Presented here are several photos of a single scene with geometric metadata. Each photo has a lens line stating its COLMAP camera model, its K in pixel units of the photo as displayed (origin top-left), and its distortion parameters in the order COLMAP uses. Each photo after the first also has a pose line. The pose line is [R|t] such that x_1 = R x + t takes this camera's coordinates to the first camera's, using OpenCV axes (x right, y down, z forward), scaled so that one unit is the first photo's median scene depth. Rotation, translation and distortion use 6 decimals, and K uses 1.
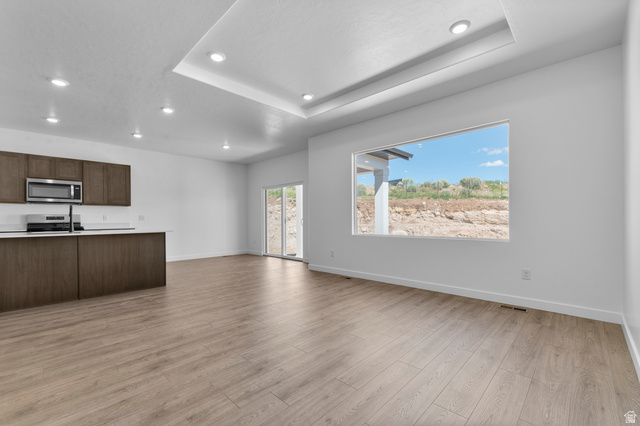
lens RADIAL K [[277.7, 0, 320.9], [0, 277.7, 215.4], [0, 0, 1]] dist [0.012211, -0.001411]
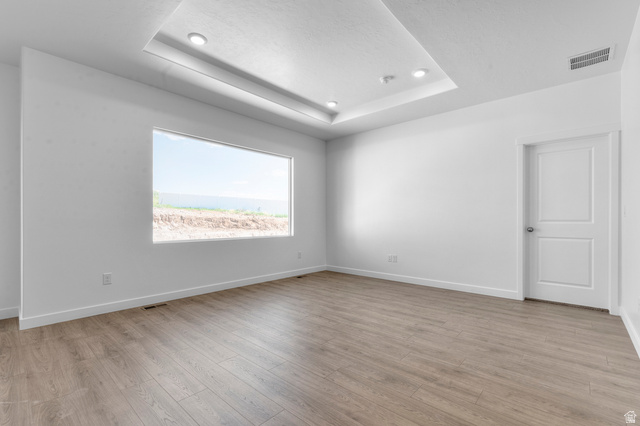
lens RADIAL K [[287.9, 0, 321.2], [0, 287.9, 218.0], [0, 0, 1]] dist [-0.012086, 0.001101]
pose [[-0.042052, 0.017366, 0.998965, -1.415064], [-0.010195, 0.999789, -0.017809, 0.030332], [-0.999063, -0.010933, -0.041866, 1.366441]]
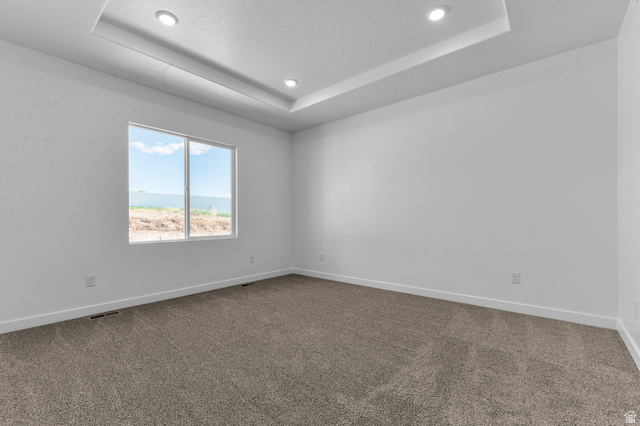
lens RADIAL K [[277.7, 0, 323.1], [0, 277.7, 218.8], [0, 0, 1]] dist [0.012211, -0.001411]
pose [[-0.056531, 0.011935, 0.998329, -1.213341], [-0.005964, 0.999907, -0.012292, 0.025637], [-0.998383, -0.006649, -0.056455, 1.165493]]
